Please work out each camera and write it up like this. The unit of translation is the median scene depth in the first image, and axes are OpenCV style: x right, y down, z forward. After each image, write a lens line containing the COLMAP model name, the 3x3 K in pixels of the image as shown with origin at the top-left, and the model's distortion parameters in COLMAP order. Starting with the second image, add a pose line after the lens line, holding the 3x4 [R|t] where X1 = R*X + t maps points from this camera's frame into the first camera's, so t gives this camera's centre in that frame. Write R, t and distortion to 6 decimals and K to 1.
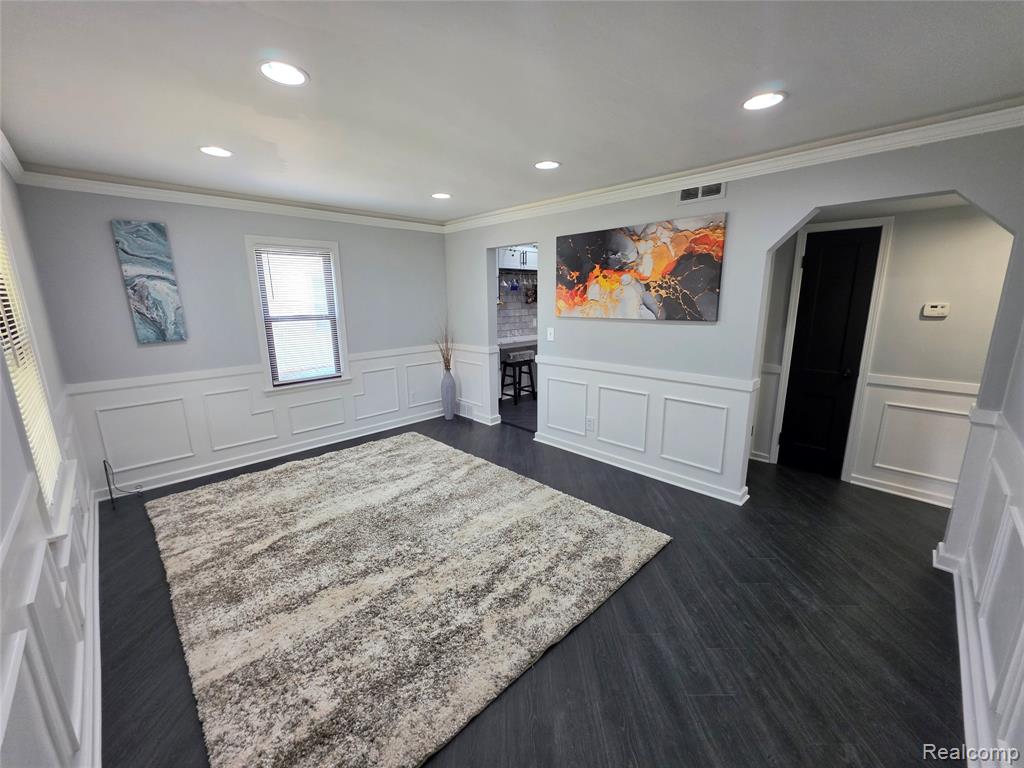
lens RADIAL K [[411.3, 0, 509.4], [0, 411.3, 384.3], [0, 0, 1]] dist [-0.004121, 0.000140]
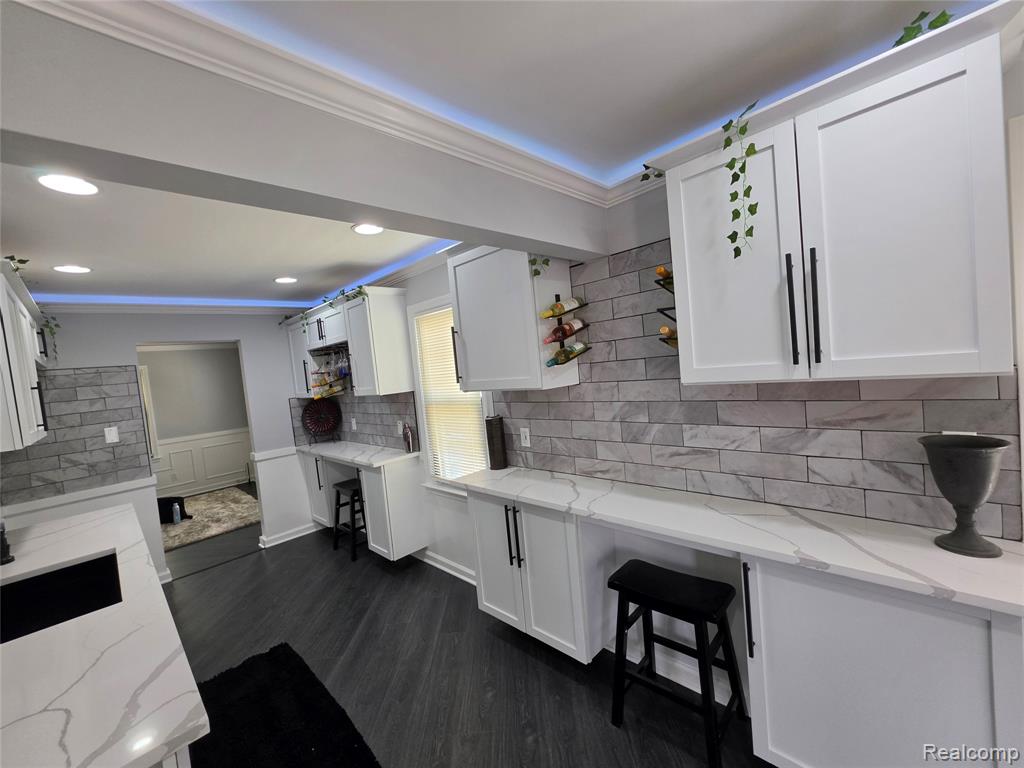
lens RADIAL K [[411.3, 0, 509.4], [0, 411.3, 384.3], [0, 0, 1]] dist [-0.004121, 0.000140]
pose [[0.011808, 0.059937, -0.998132, 1.156974], [-0.113207, 0.991864, 0.058222, -0.492050], [0.993501, 0.112308, 0.018497, 2.168881]]
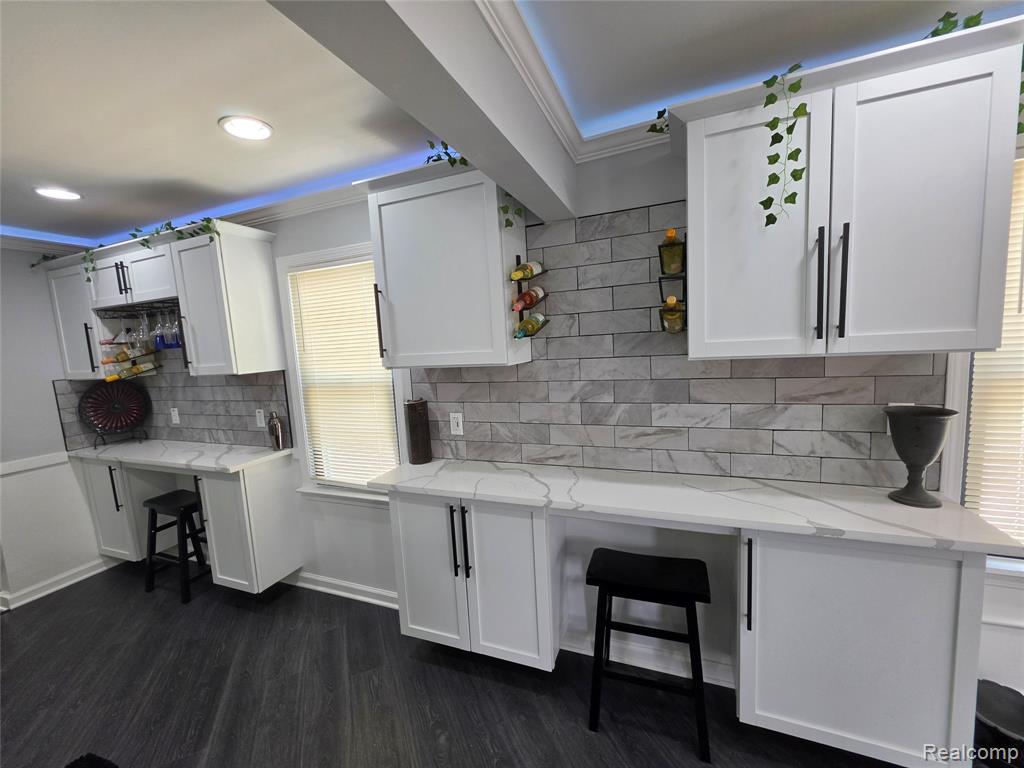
lens RADIAL K [[408.2, 0, 509.3], [0, 408.2, 385.0], [0, 0, 1]] dist [-0.004412, 0.000172]
pose [[0.399157, 0.090528, -0.912403, 1.023597], [-0.140872, 0.989354, 0.036535, -0.450945], [0.905996, 0.113949, 0.407660, 2.032346]]
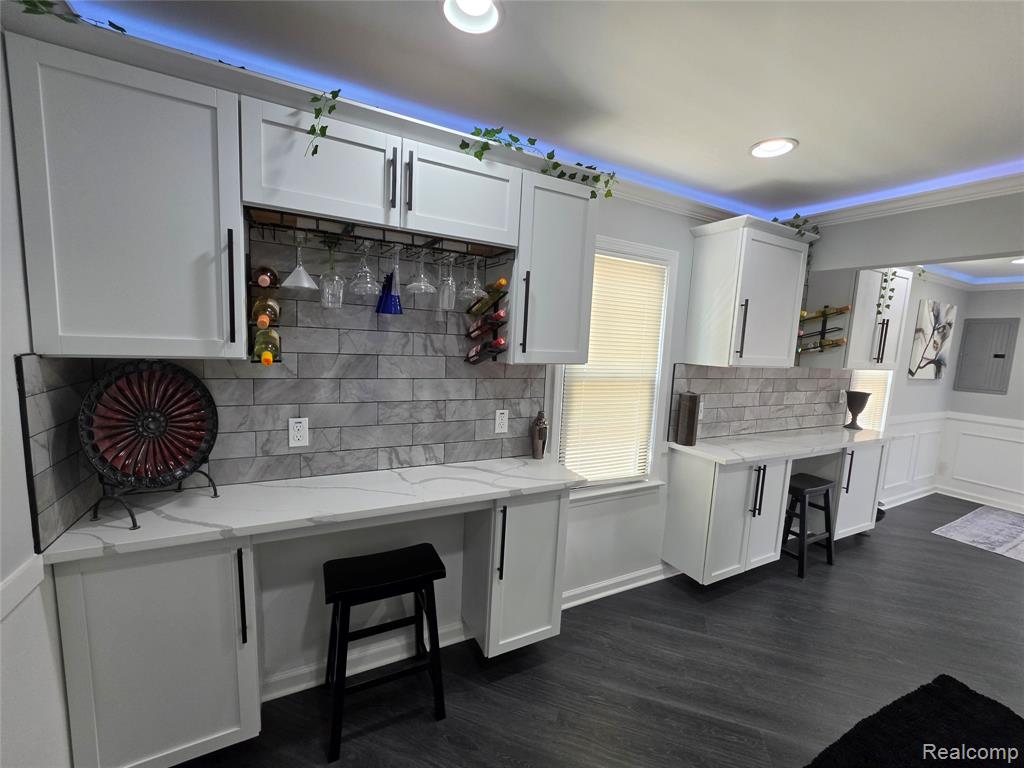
lens RADIAL K [[411.3, 0, 509.4], [0, 411.3, 384.3], [0, 0, 1]] dist [-0.004121, 0.000140]
pose [[0.951235, 0.091719, -0.294515, 0.302253], [-0.122349, 0.988642, -0.087280, -0.293503], [0.283164, 0.119057, 0.951653, 1.344313]]
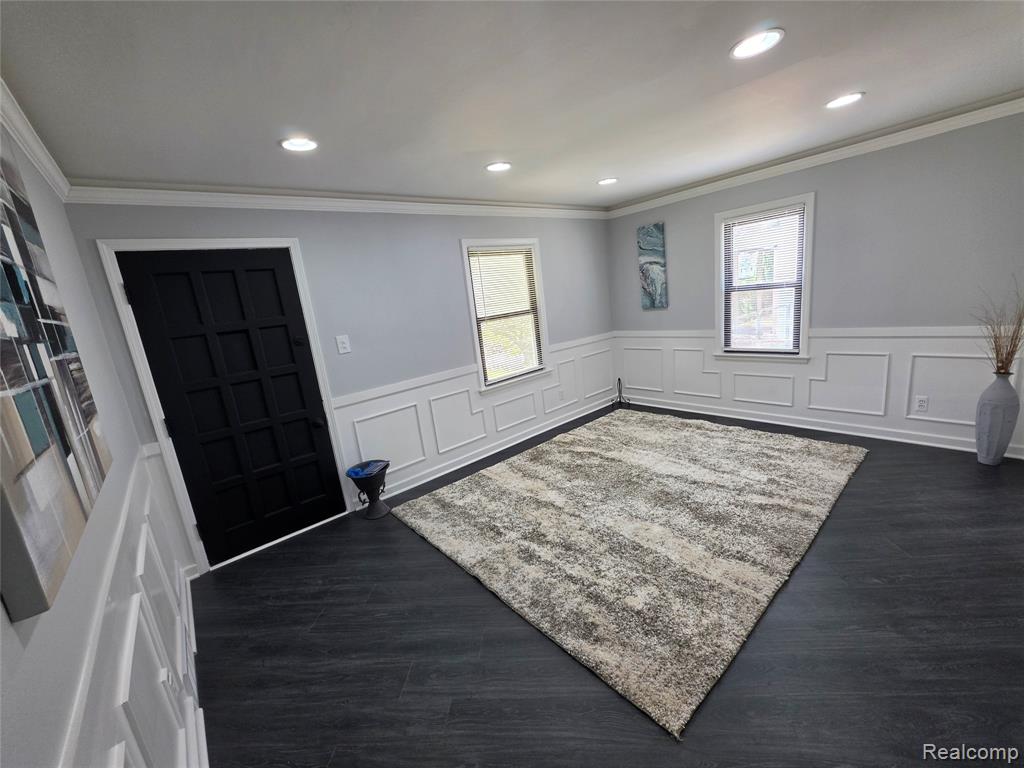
lens RADIAL K [[411.3, 0, 509.4], [0, 411.3, 384.3], [0, 0, 1]] dist [-0.004121, 0.000140]
pose [[-0.071713, 0.232017, -0.970065, 0.660410], [-0.093681, 0.966703, 0.238139, -0.143031], [0.993016, 0.107954, -0.047590, 0.605388]]
